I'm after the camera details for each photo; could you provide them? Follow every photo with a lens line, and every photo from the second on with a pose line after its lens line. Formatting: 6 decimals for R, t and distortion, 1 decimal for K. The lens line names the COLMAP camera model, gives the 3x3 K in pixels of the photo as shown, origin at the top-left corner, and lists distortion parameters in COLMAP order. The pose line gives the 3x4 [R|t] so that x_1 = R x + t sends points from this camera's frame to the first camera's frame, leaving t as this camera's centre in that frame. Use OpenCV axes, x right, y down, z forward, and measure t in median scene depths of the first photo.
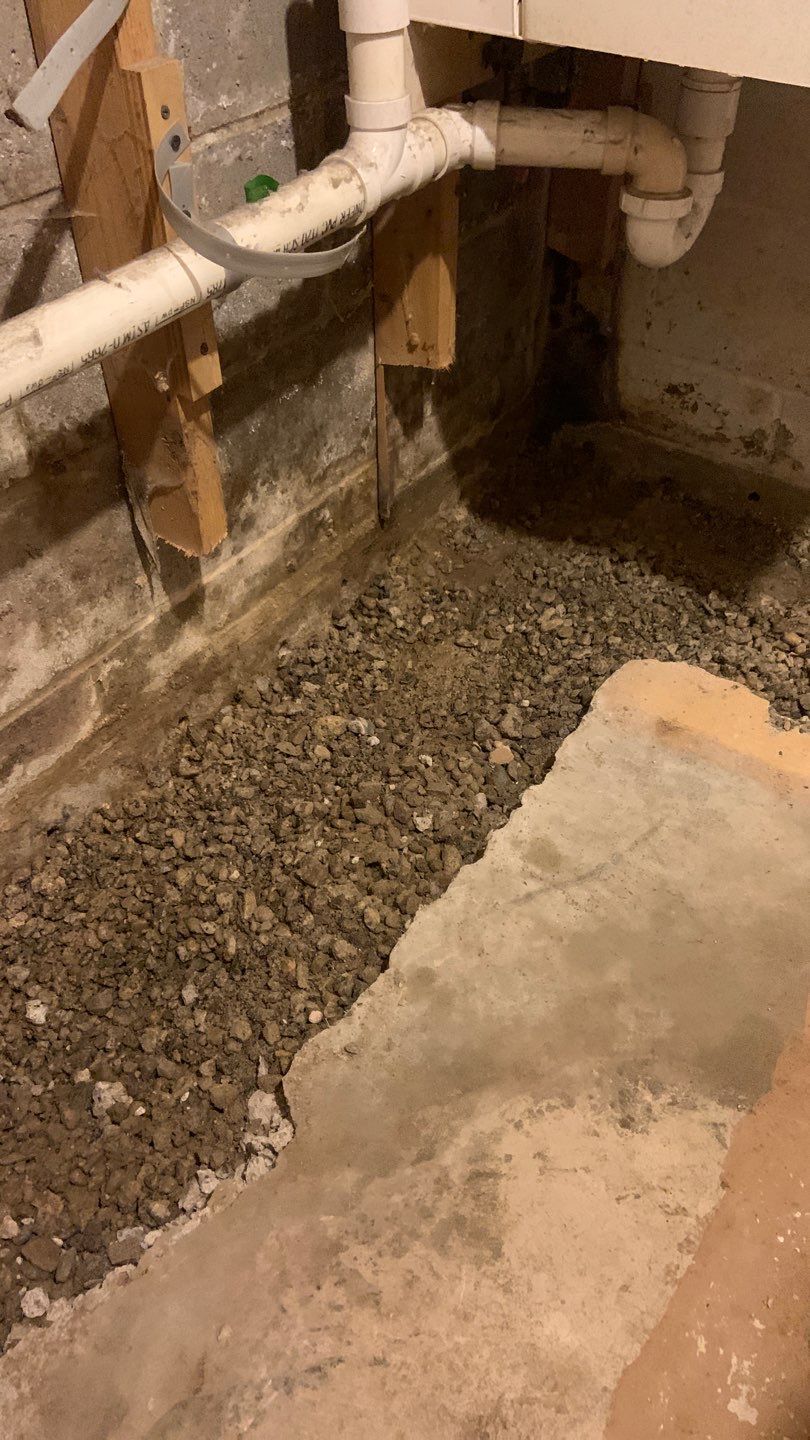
lens RADIAL K [[1084.6, 0, 394.0], [0, 1084.6, 702.5], [0, 0, 1]] dist [0.120429, -0.150886]
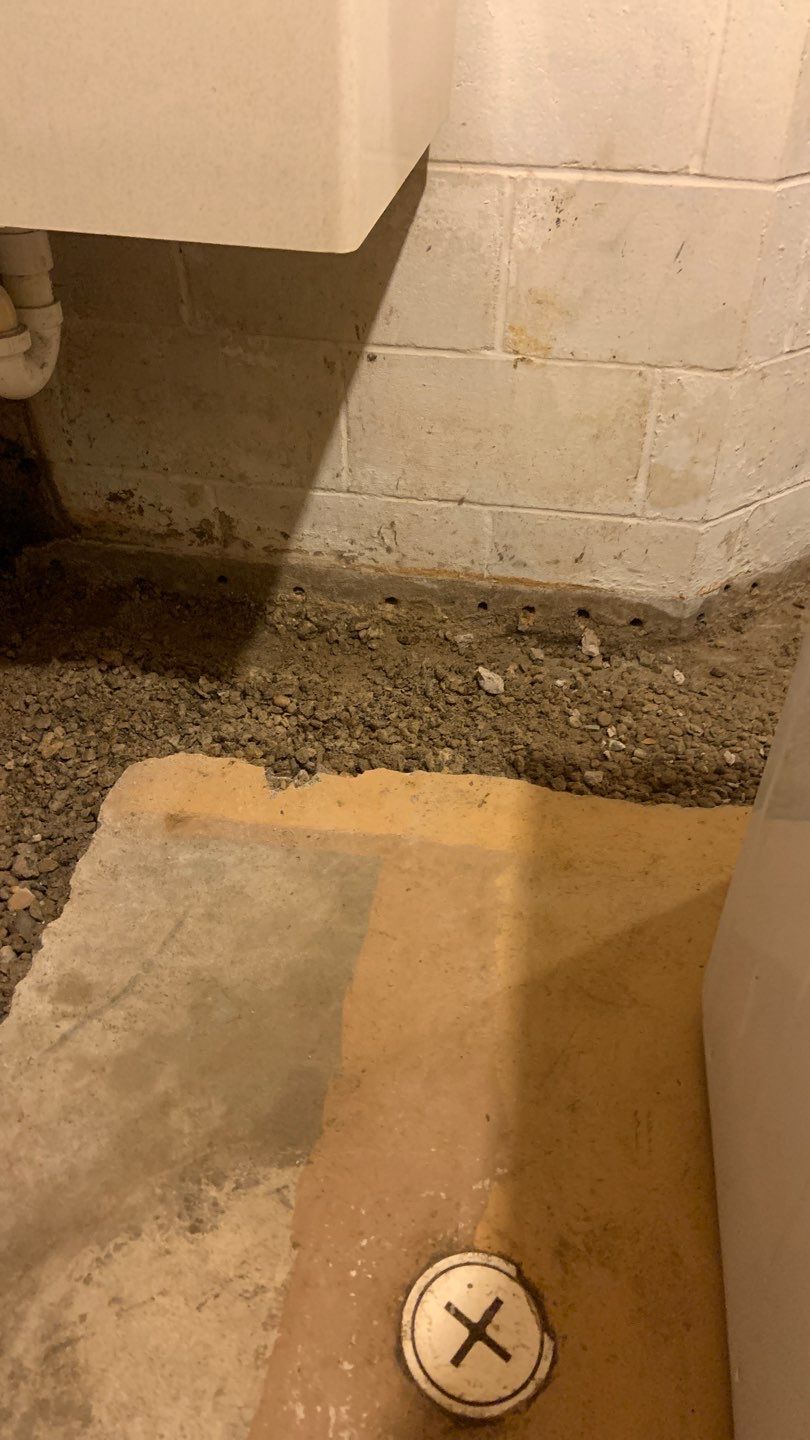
lens RADIAL K [[1084.6, 0, 406.3], [0, 1084.6, 708.4], [0, 0, 1]] dist [0.120429, -0.150886]
pose [[0.898651, -0.265442, 0.349238, 0.112784], [0.289125, 0.957149, -0.016479, 0.001744], [-0.329899, 0.115783, 0.936889, -0.042136]]
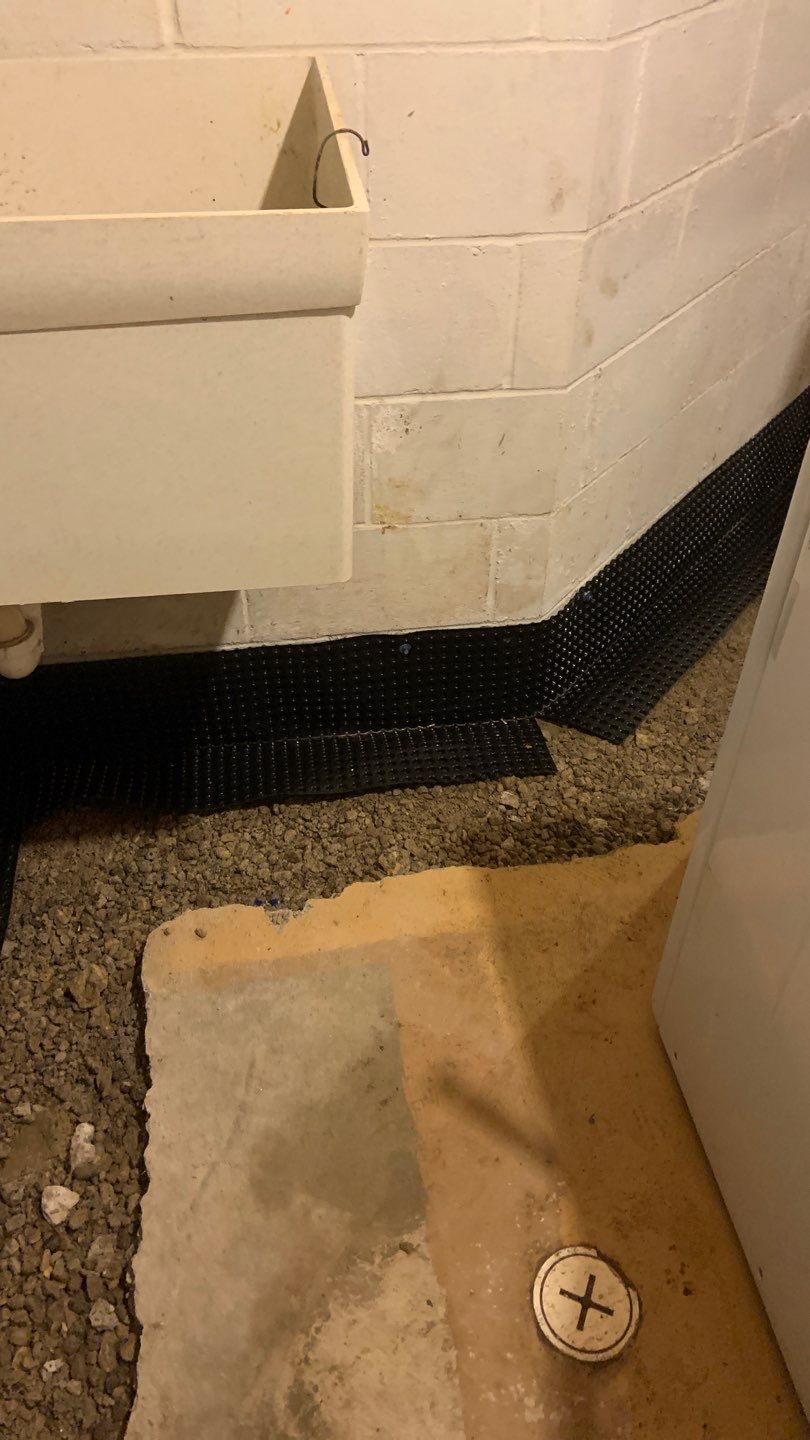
lens RADIAL K [[1084.6, 0, 409.3], [0, 1084.6, 694.6], [0, 0, 1]] dist [0.120429, -0.150886]
pose [[0.720382, -0.453058, 0.525156, -0.094156], [0.469419, 0.875881, 0.111707, -0.281841], [-0.510584, 0.166046, 0.843643, -0.210636]]
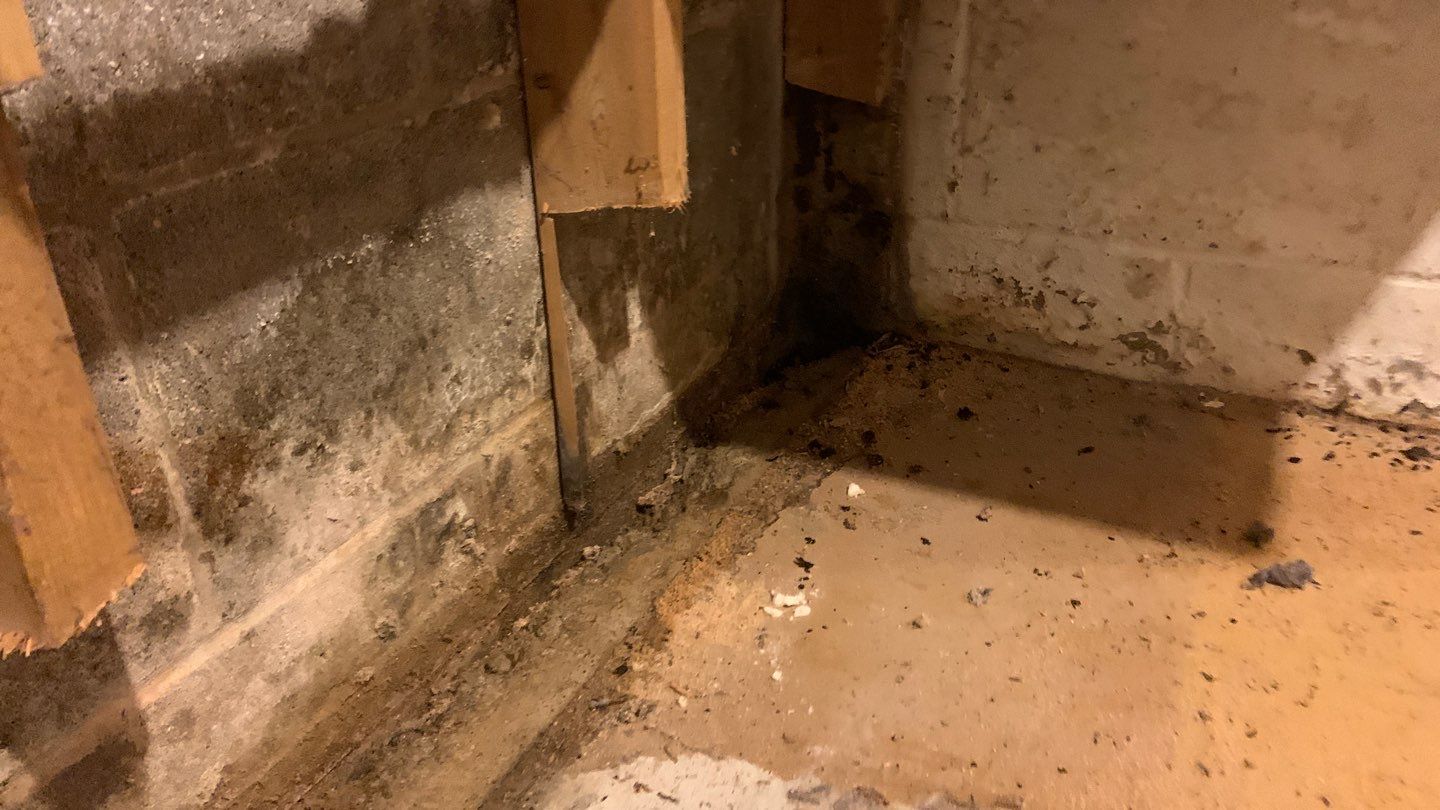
lens RADIAL K [[1084.6, 0, 725.2], [0, 1084.6, 402.2], [0, 0, 1]] dist [0.120429, -0.150886]
pose [[0.983003, -0.085813, 0.162299, -0.022165], [0.128139, 0.953781, -0.271811, -0.077508], [-0.131473, 0.287988, 0.948566, 0.556106]]
